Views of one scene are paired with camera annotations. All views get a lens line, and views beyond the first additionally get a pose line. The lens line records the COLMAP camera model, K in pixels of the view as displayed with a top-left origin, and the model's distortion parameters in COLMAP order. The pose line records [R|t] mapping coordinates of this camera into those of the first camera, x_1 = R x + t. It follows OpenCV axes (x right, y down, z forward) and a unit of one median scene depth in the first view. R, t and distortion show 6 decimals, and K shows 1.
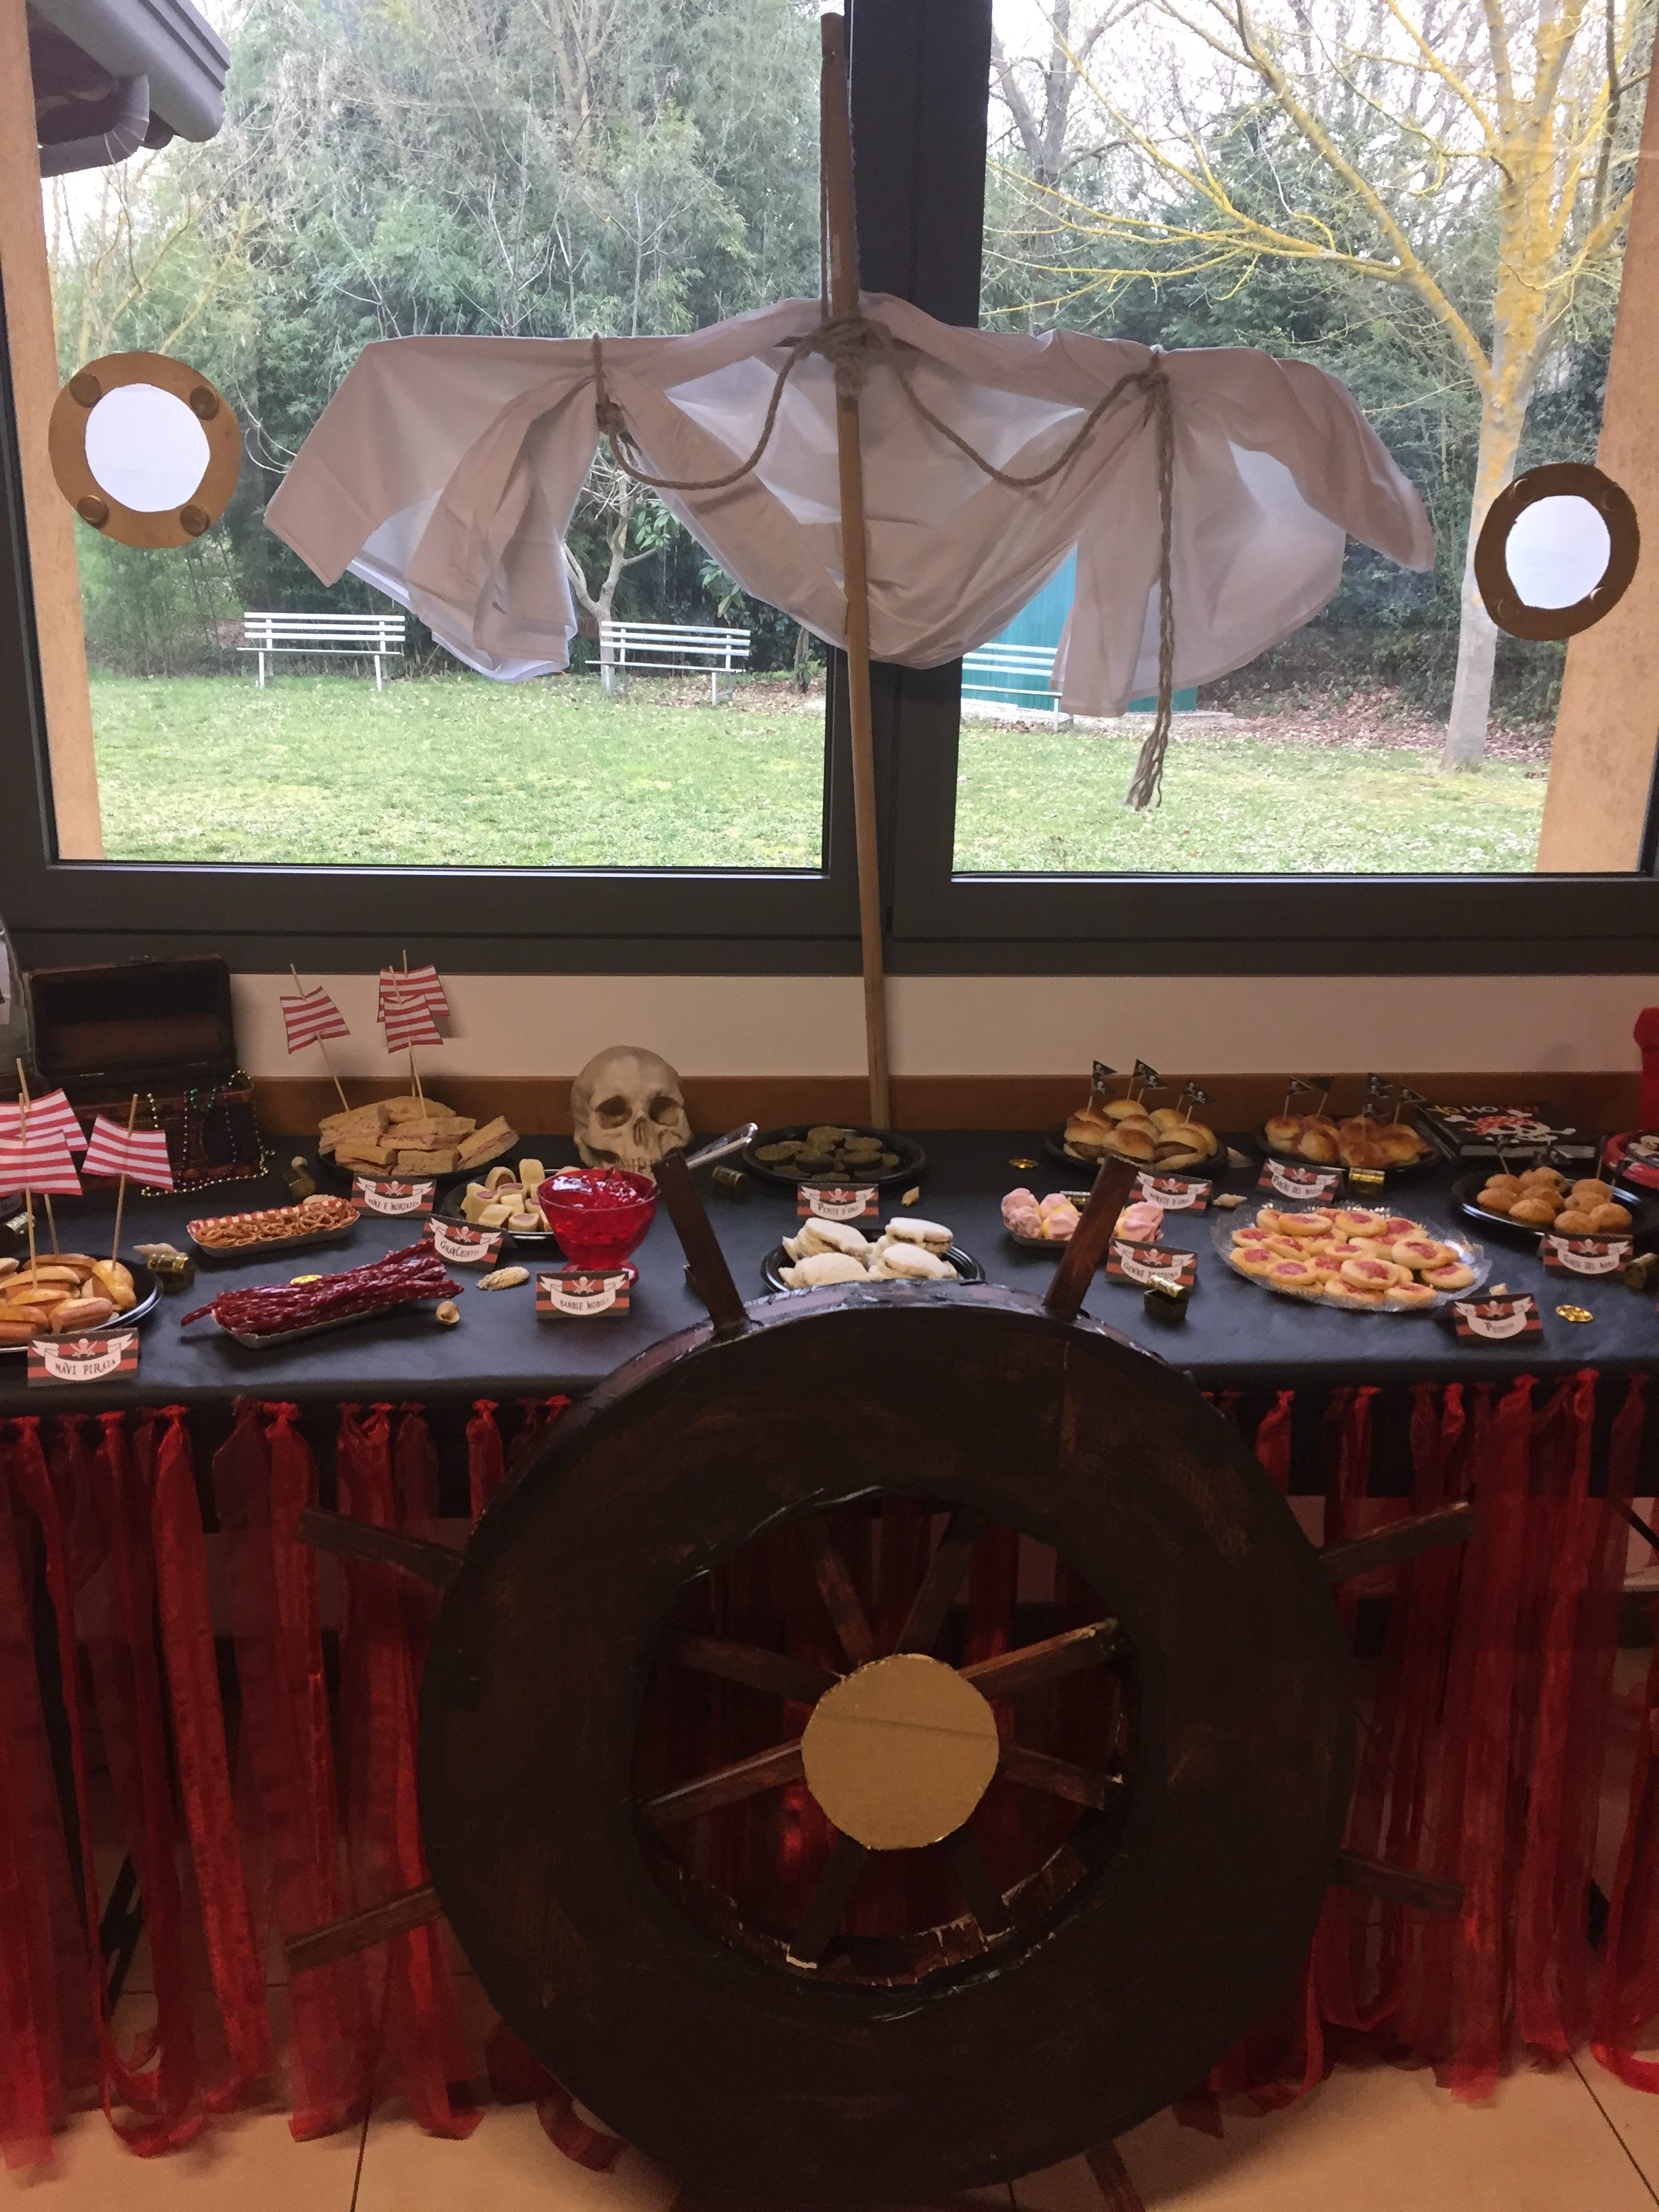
lens RADIAL K [[1860.3, 0, 828.9], [0, 1860.3, 1089.2], [0, 0, 1]] dist [0.071466, -0.081905]
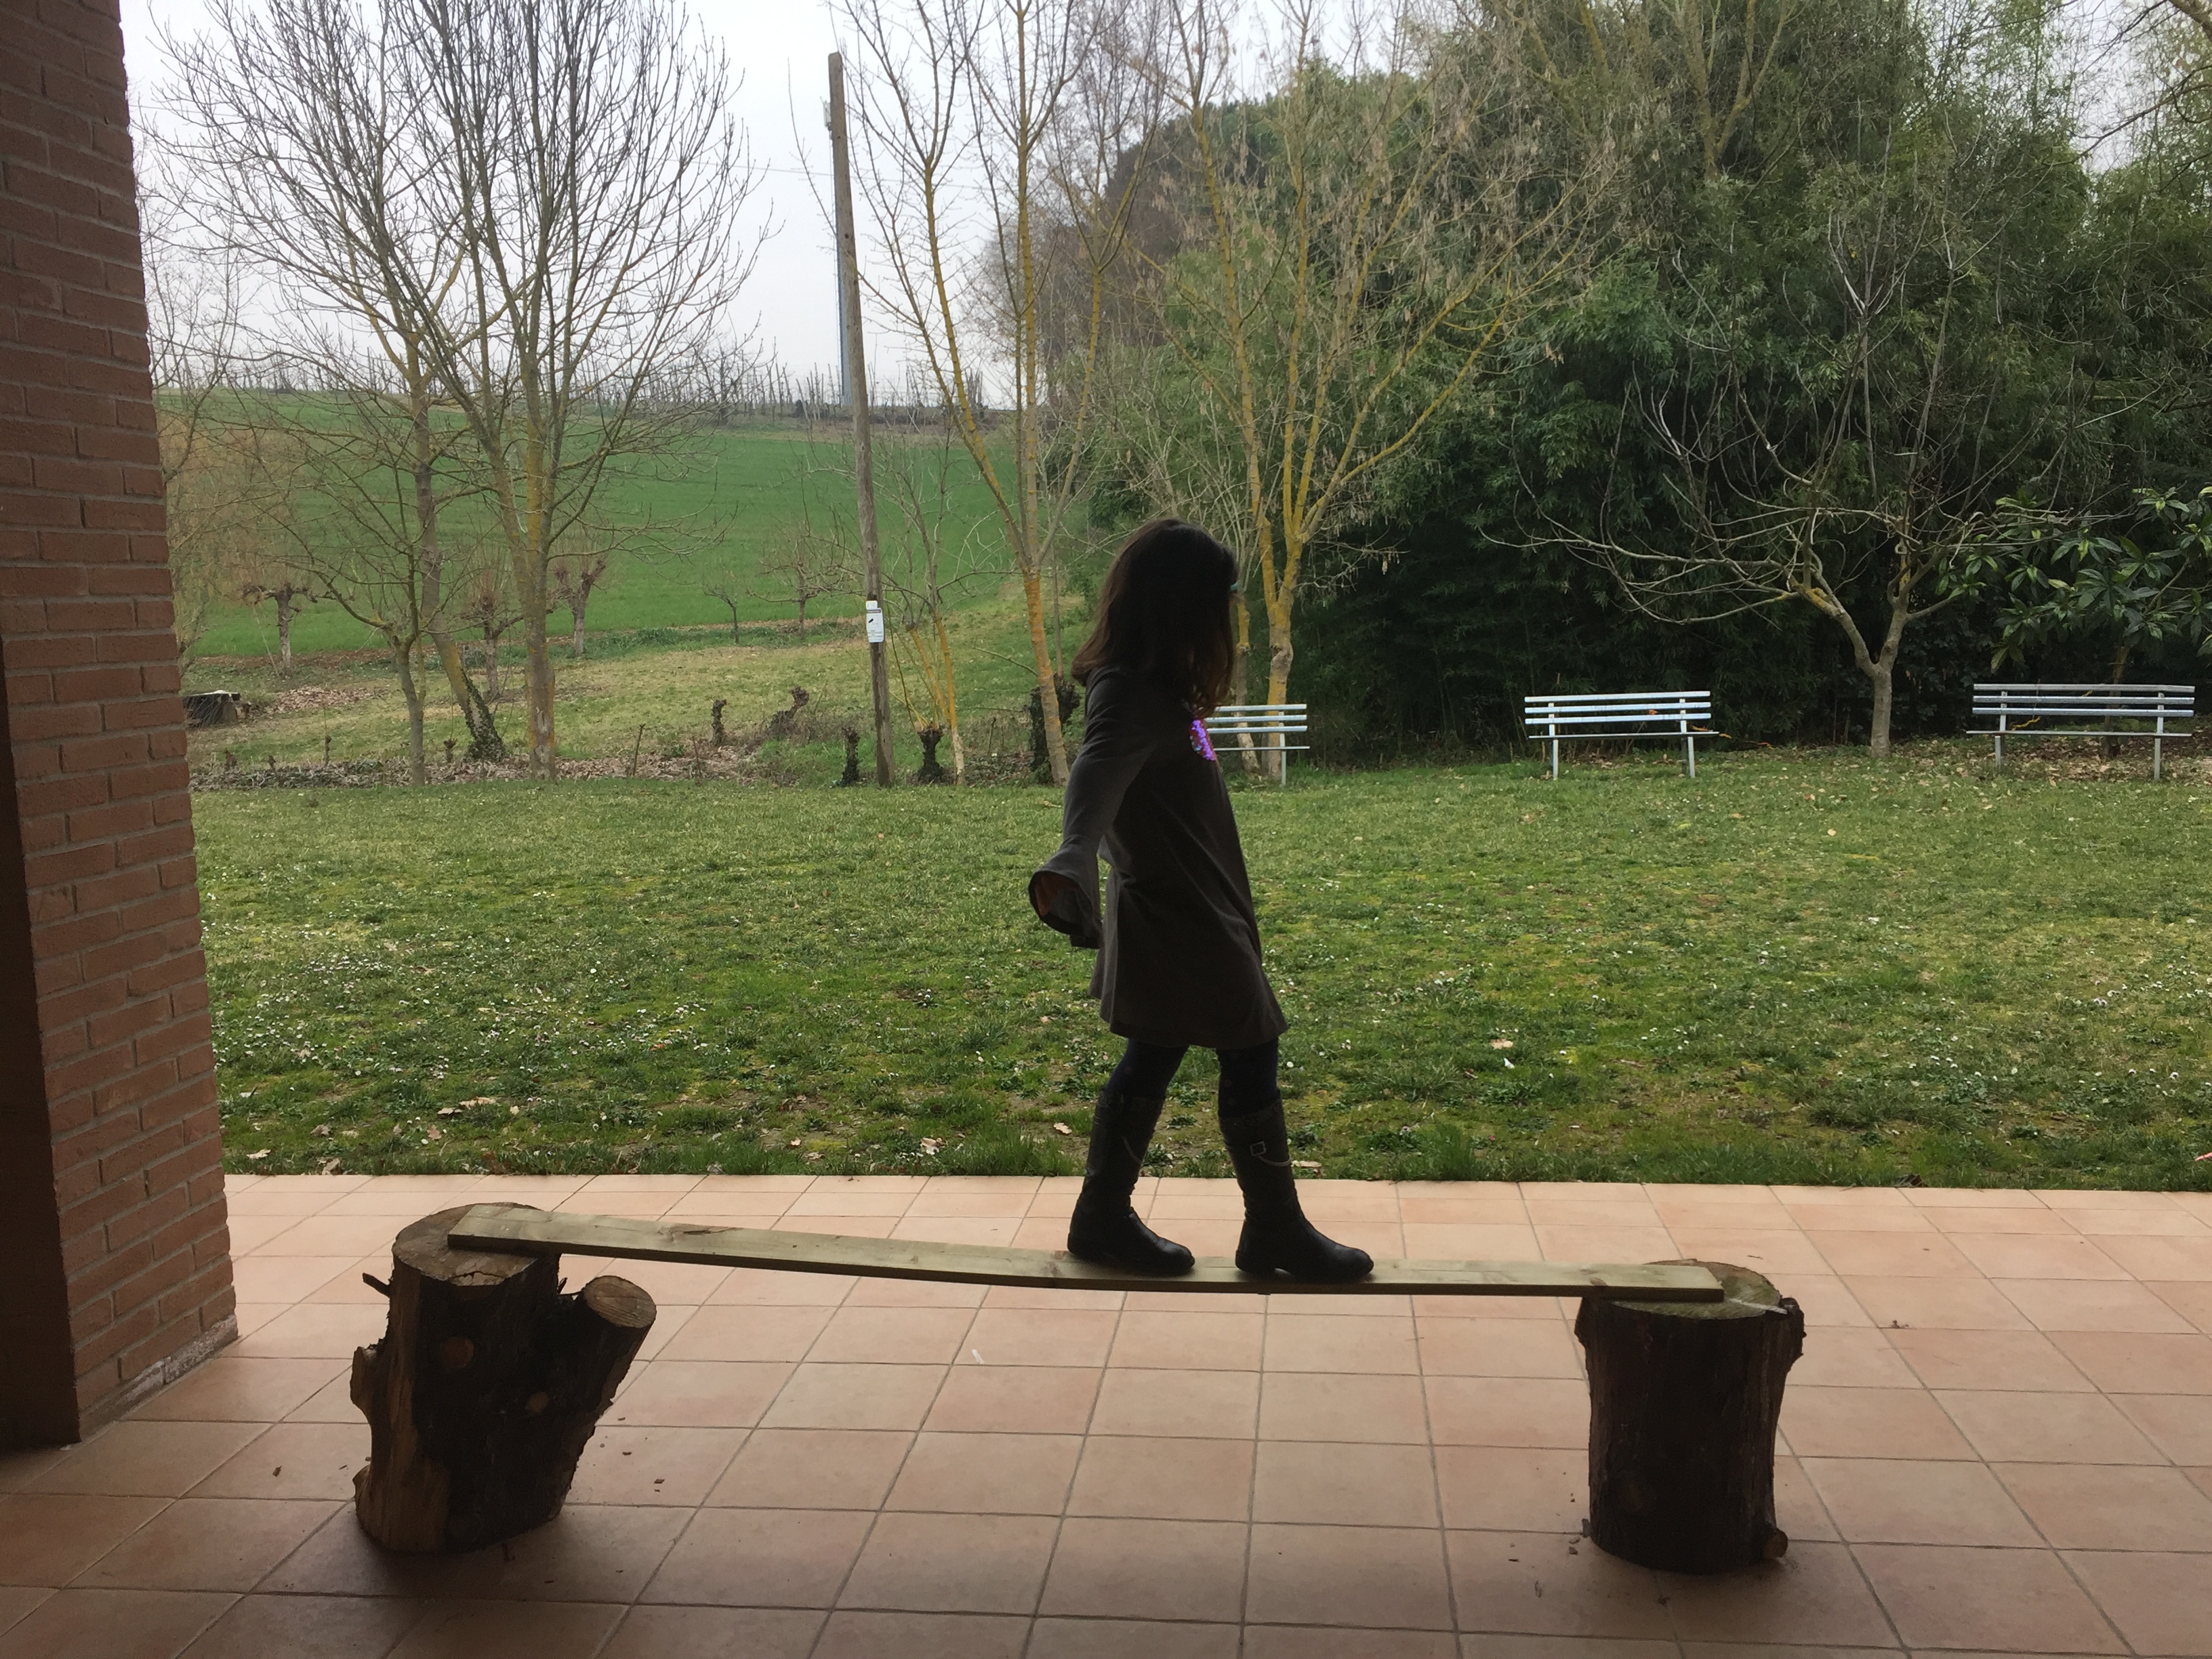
lens RADIAL K [[1860.3, 0, 1106.0], [0, 1860.3, 829.5], [0, 0, 1]] dist [0.071466, -0.081905]
pose [[0.973817, -0.032411, -0.225009, -0.362738], [-0.007501, 0.984665, -0.174297, -0.043481], [0.227208, 0.171421, 0.958640, 0.141303]]
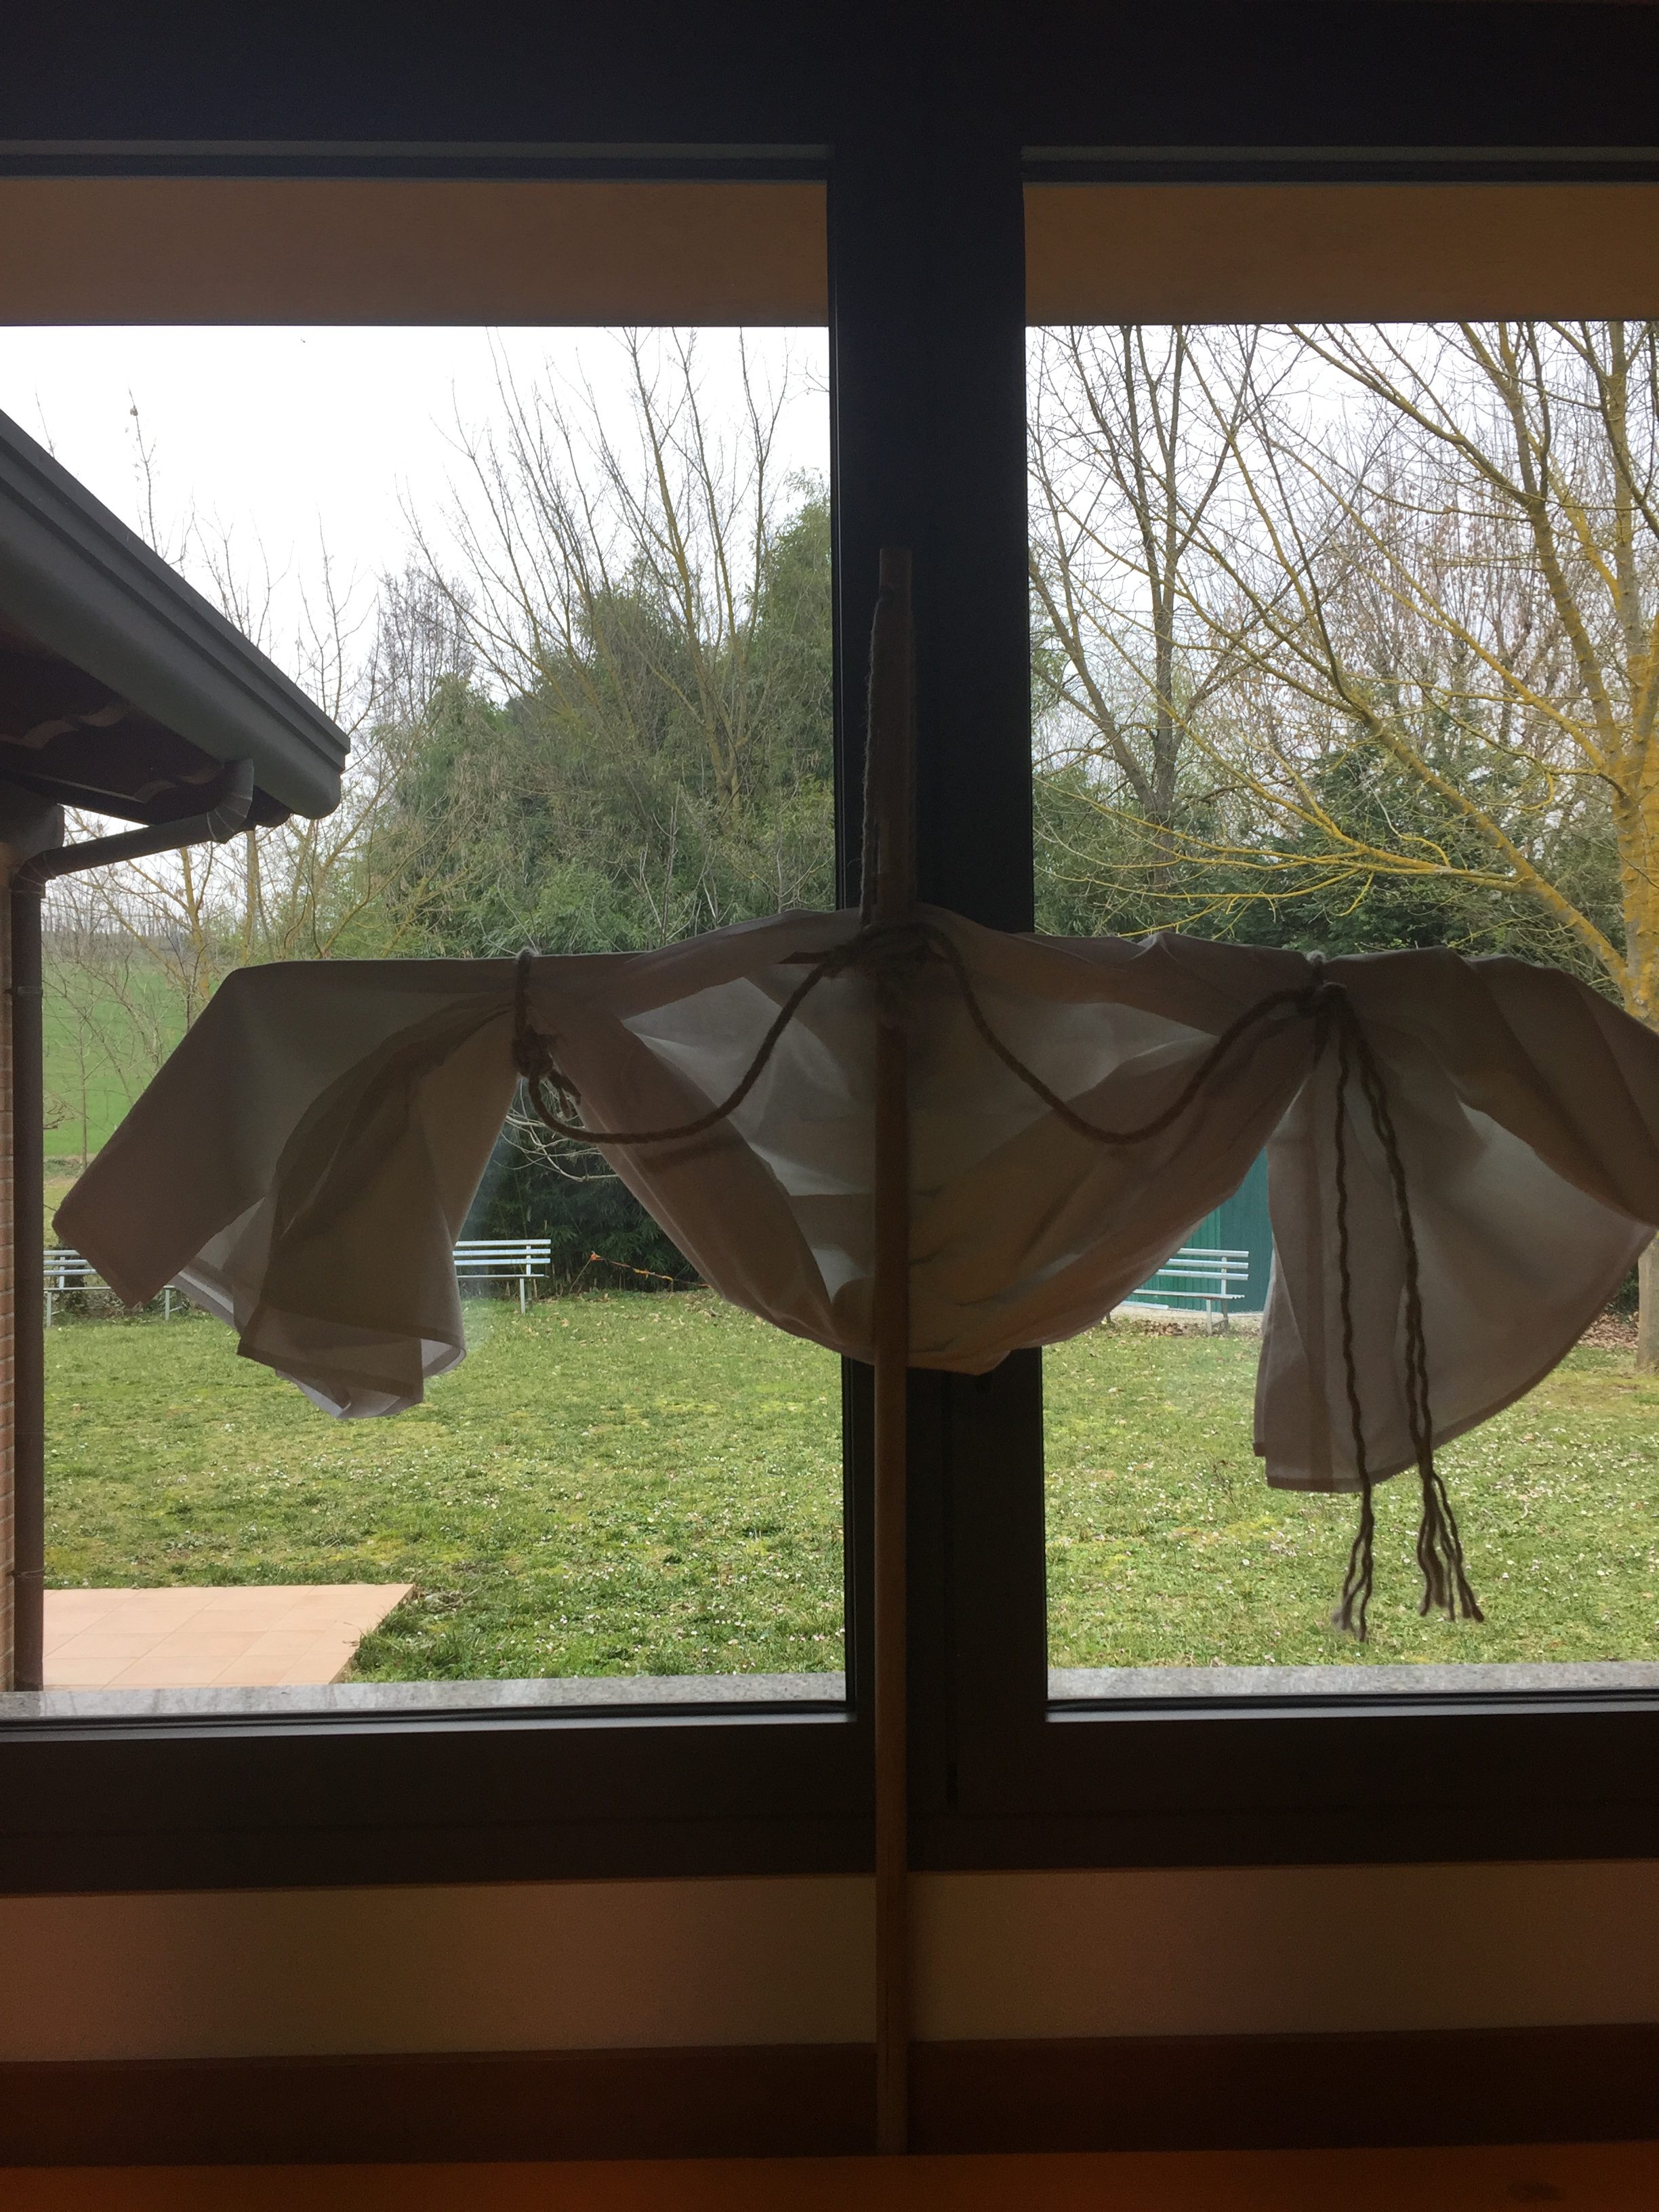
lens RADIAL K [[1860.3, 0, 828.9], [0, 1860.3, 1089.2], [0, 0, 1]] dist [0.071466, -0.081905]
pose [[0.996187, -0.039973, -0.077542, 0.005983], [0.013772, 0.949758, -0.312681, -0.014288], [0.086145, 0.310421, 0.946688, 0.038162]]
